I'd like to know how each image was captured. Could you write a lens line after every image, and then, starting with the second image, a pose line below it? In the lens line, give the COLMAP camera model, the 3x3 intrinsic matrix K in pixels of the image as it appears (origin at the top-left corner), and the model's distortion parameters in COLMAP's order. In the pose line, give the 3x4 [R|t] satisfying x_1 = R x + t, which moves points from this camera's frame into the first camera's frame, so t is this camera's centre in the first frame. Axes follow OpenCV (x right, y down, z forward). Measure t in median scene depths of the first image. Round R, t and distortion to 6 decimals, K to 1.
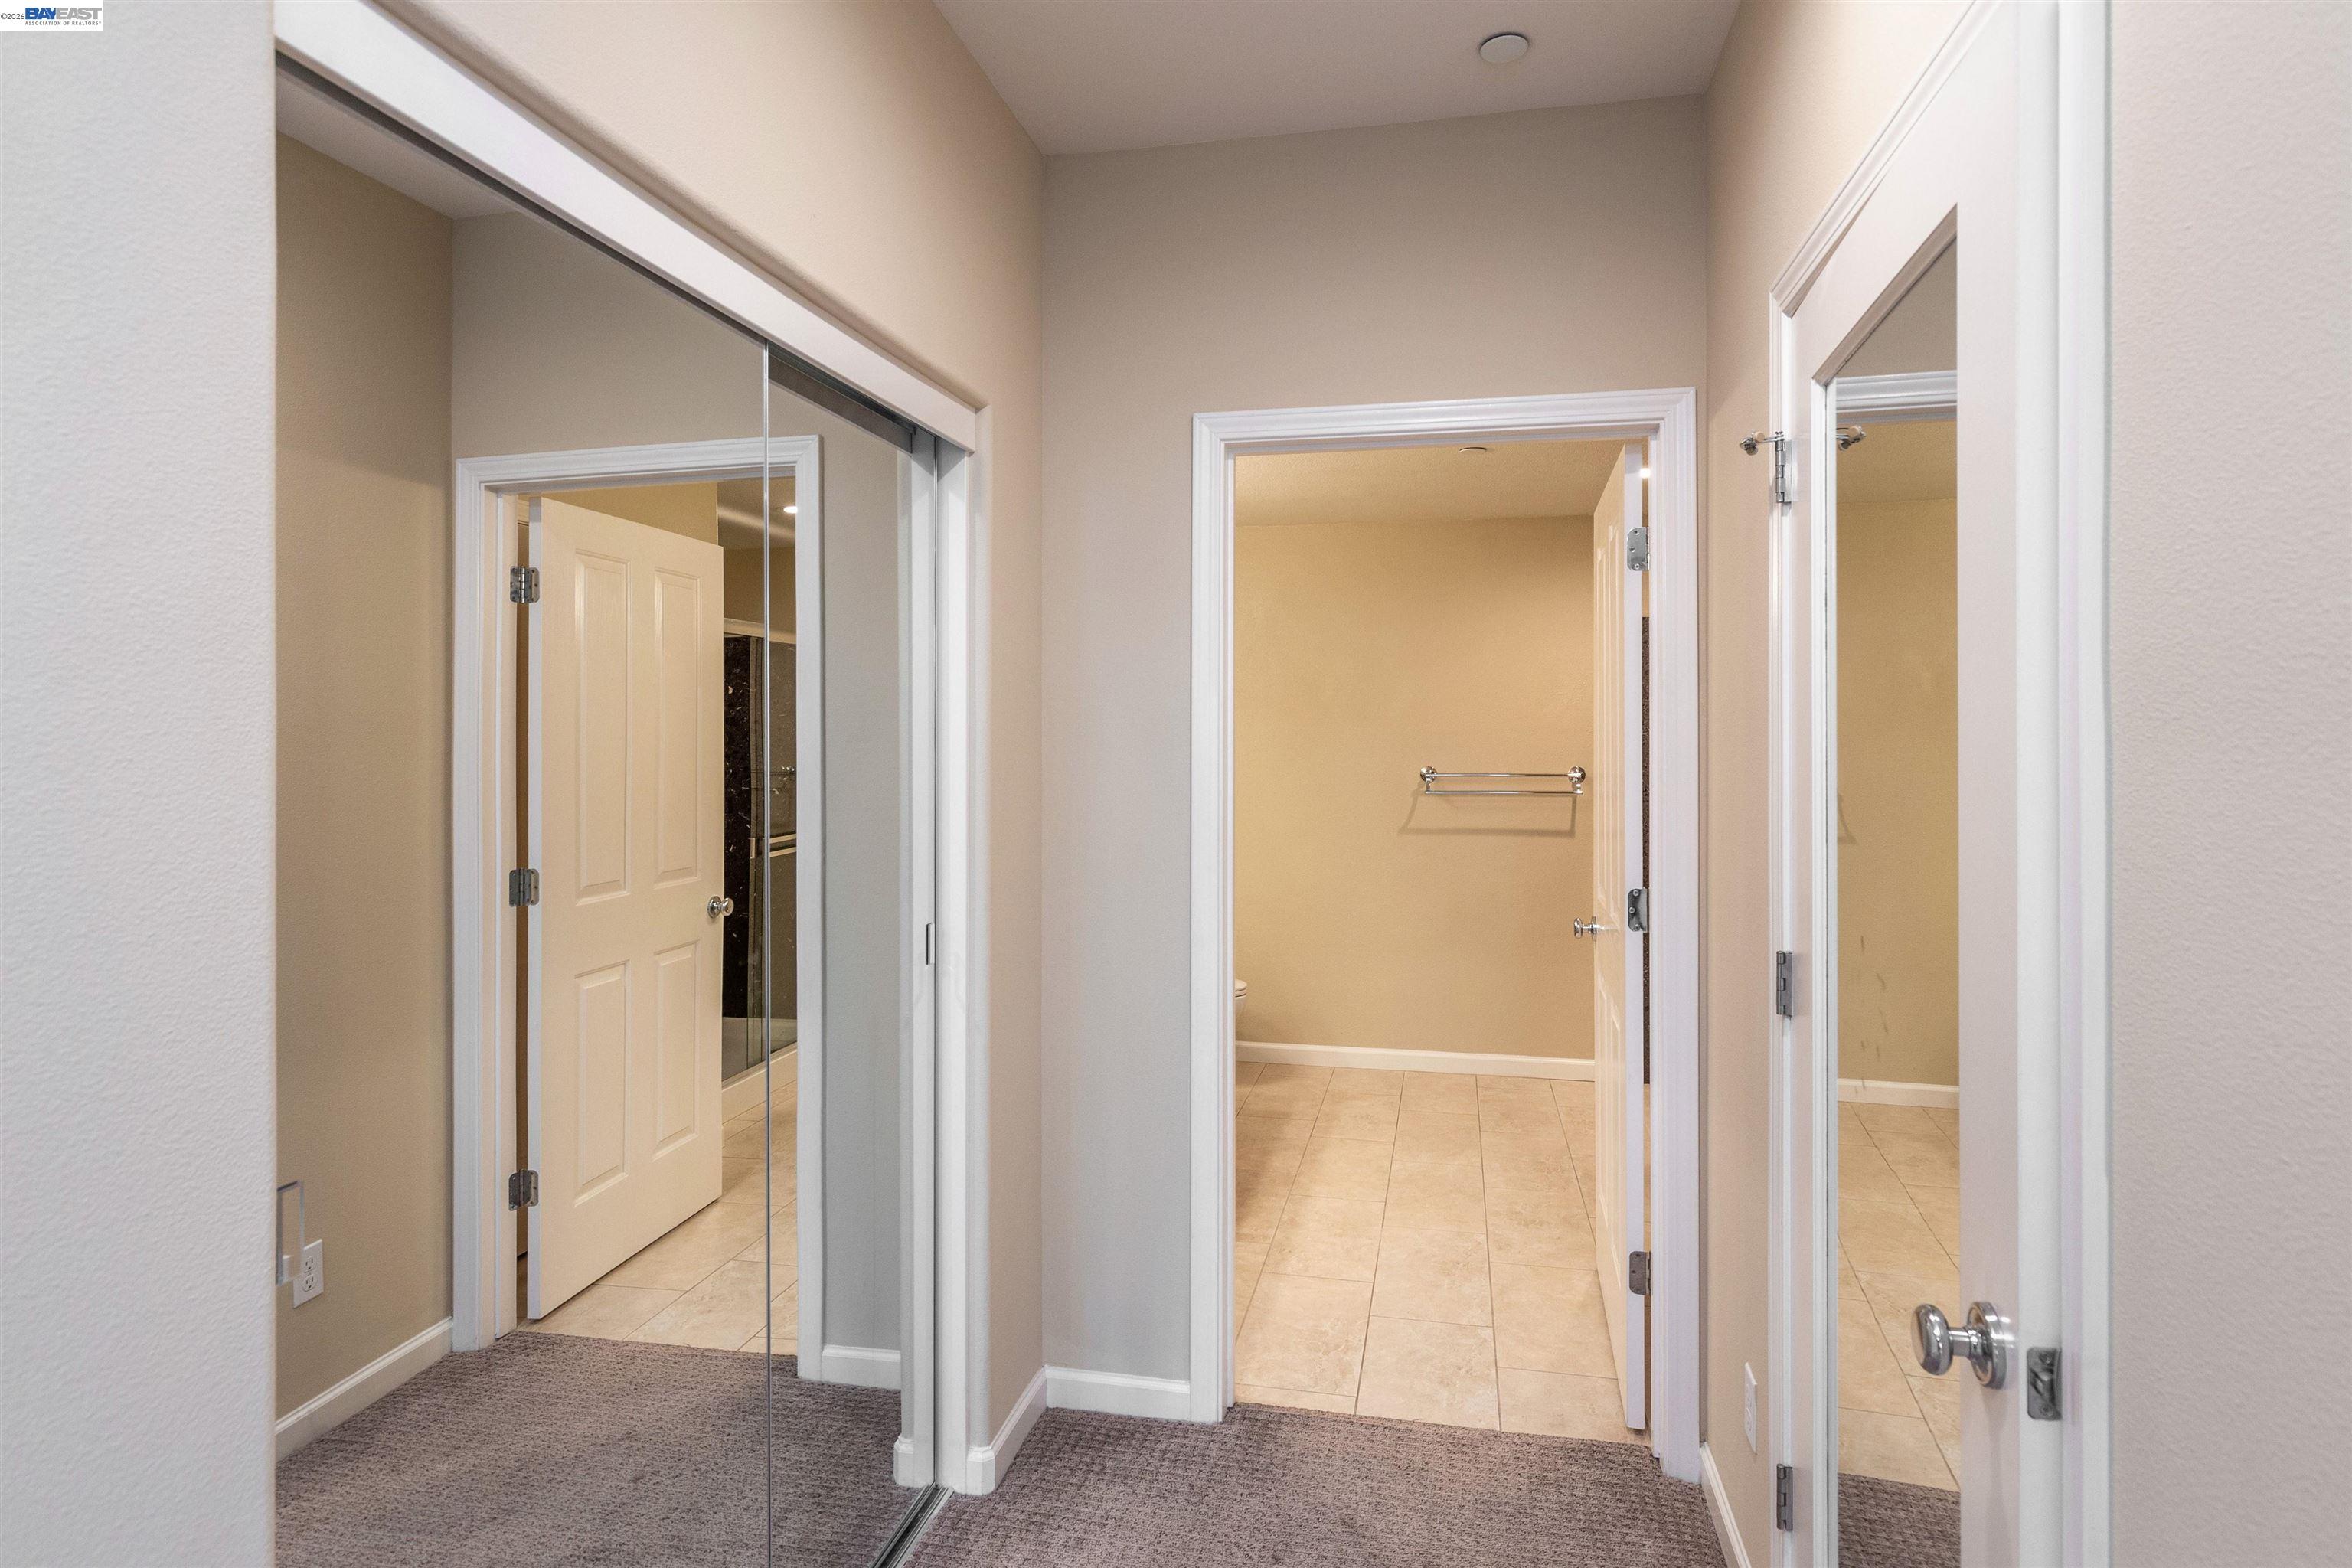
lens RADIAL K [[1298.0, 0, 1173.6], [0, 1298.0, 763.6], [0, 0, 1]] dist [0.008644, -0.004264]
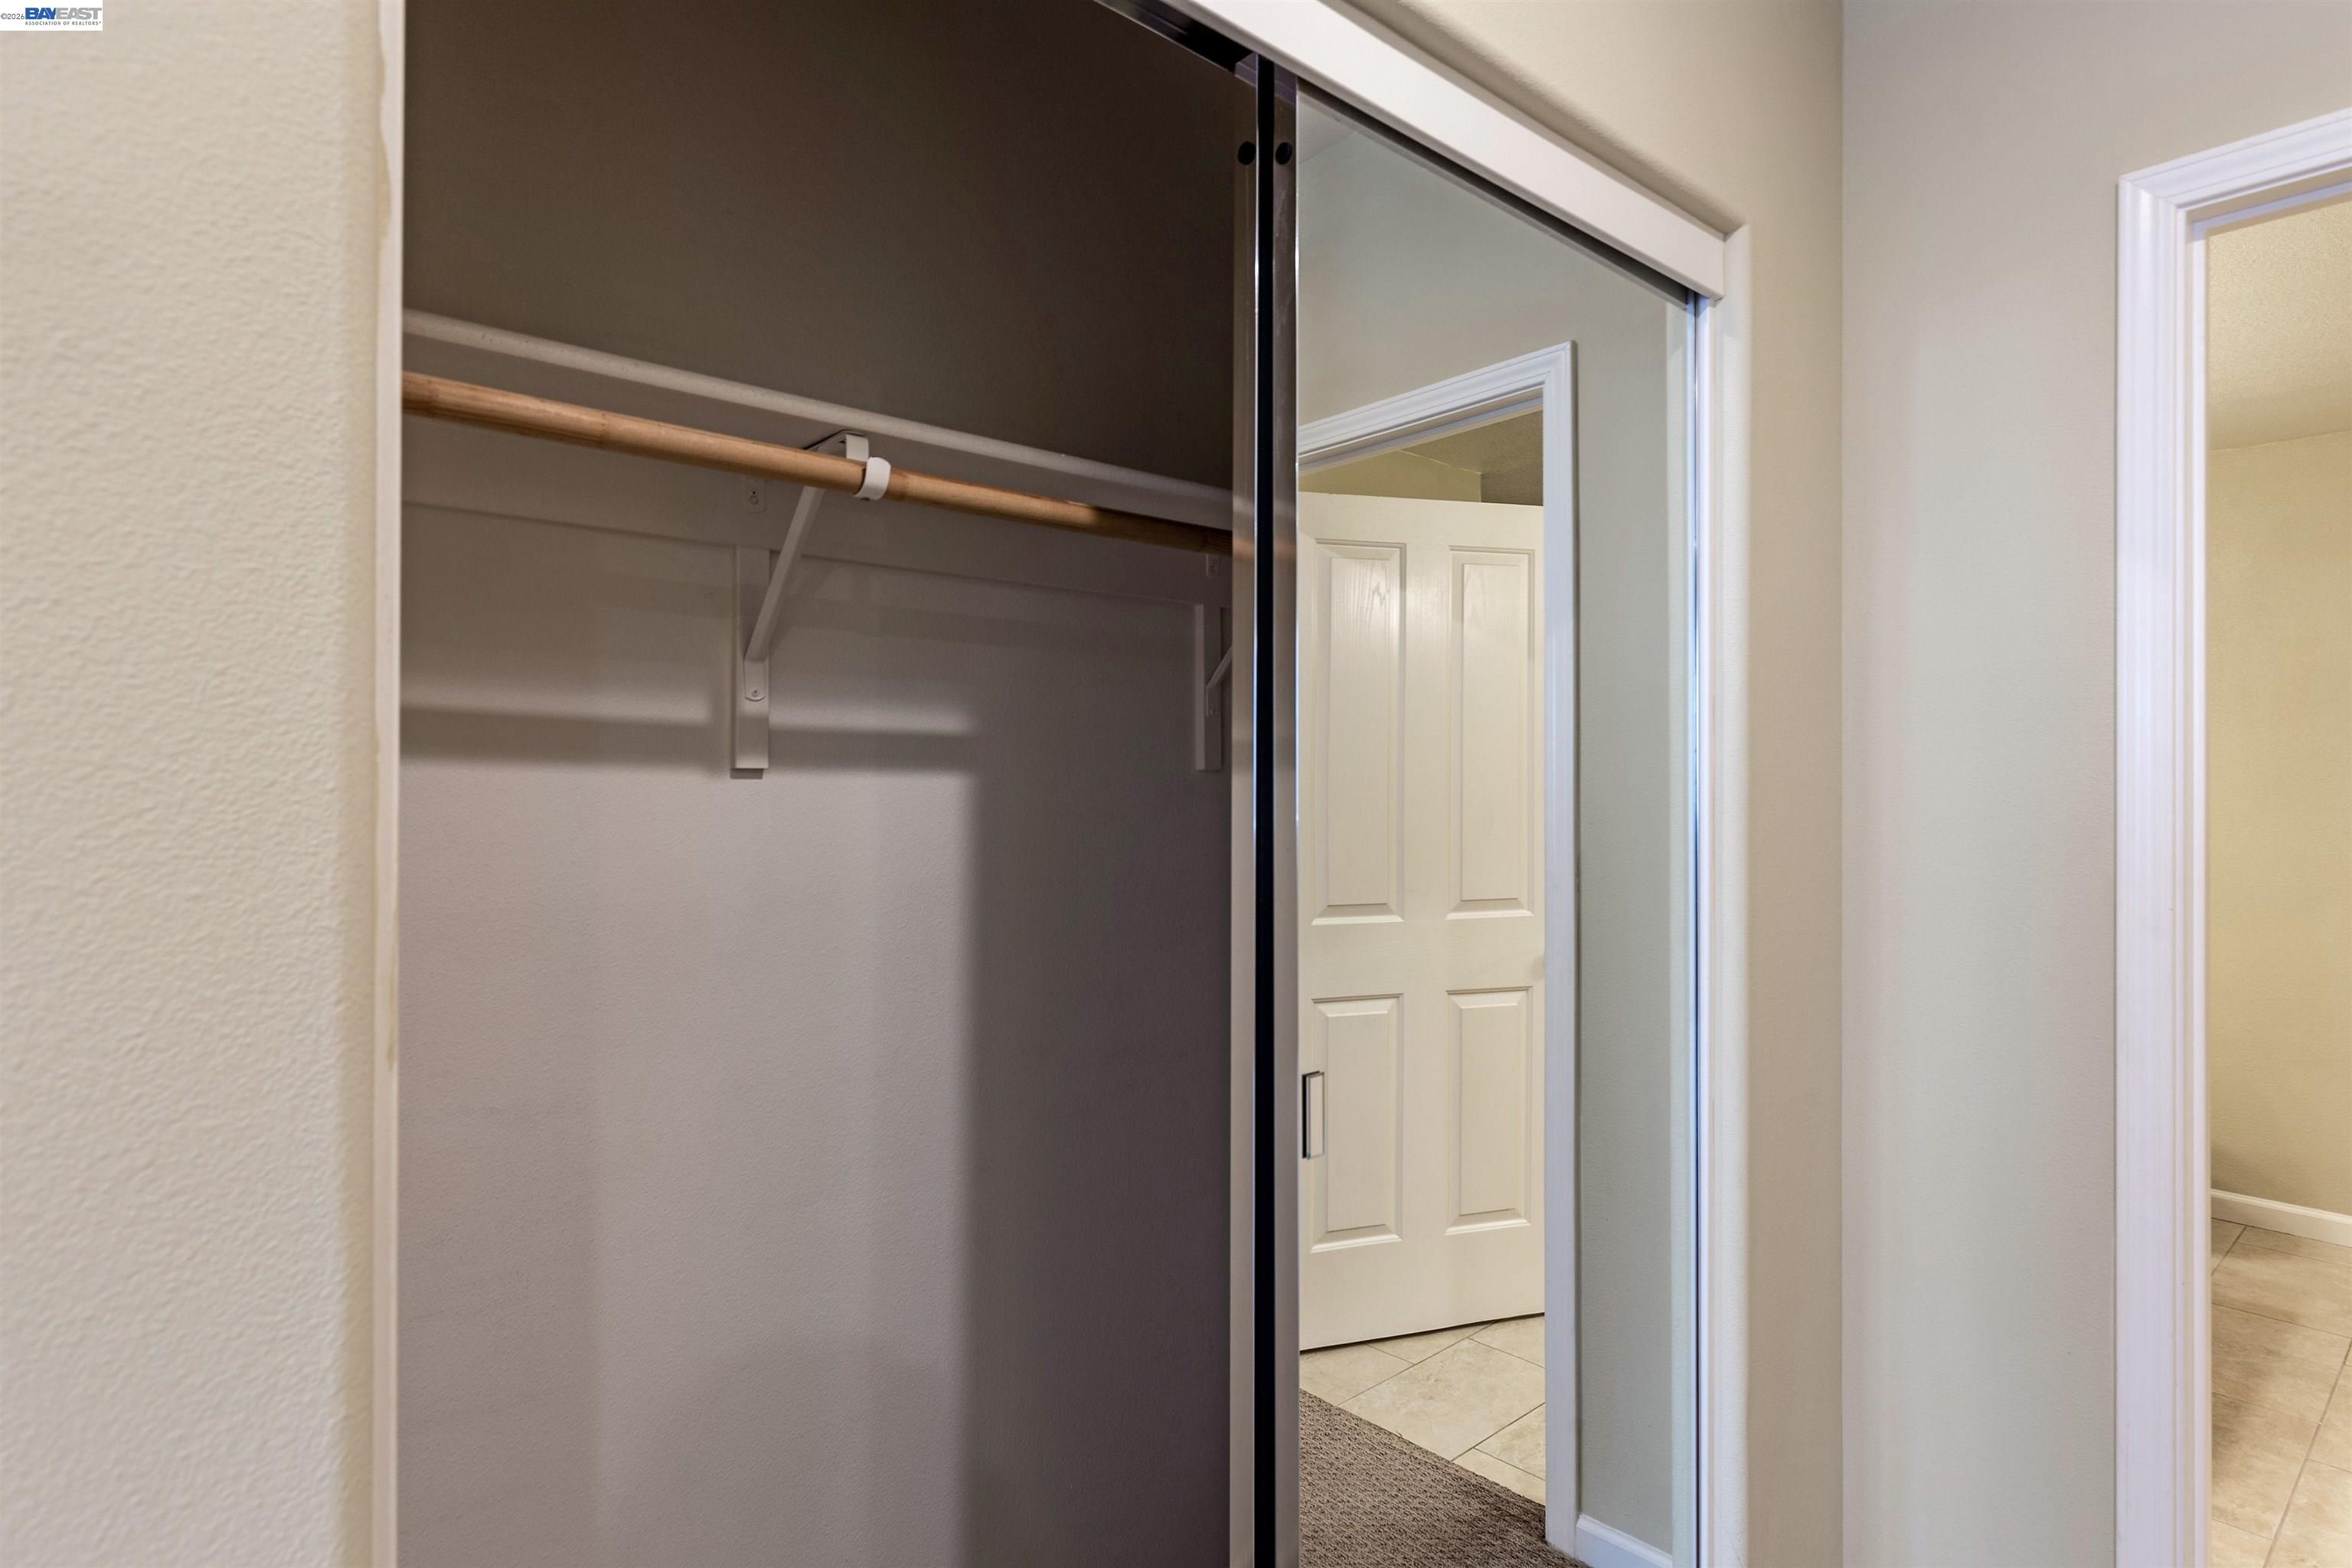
lens RADIAL K [[1221.4, 0, 1175.3], [0, 1221.4, 787.0], [0, 0, 1]] dist [-0.005337, -0.001586]
pose [[0.803537, -0.004266, -0.595240, -0.002630], [-0.010144, 0.999731, -0.020859, 0.031888], [0.595169, 0.022799, 0.803277, 0.284165]]
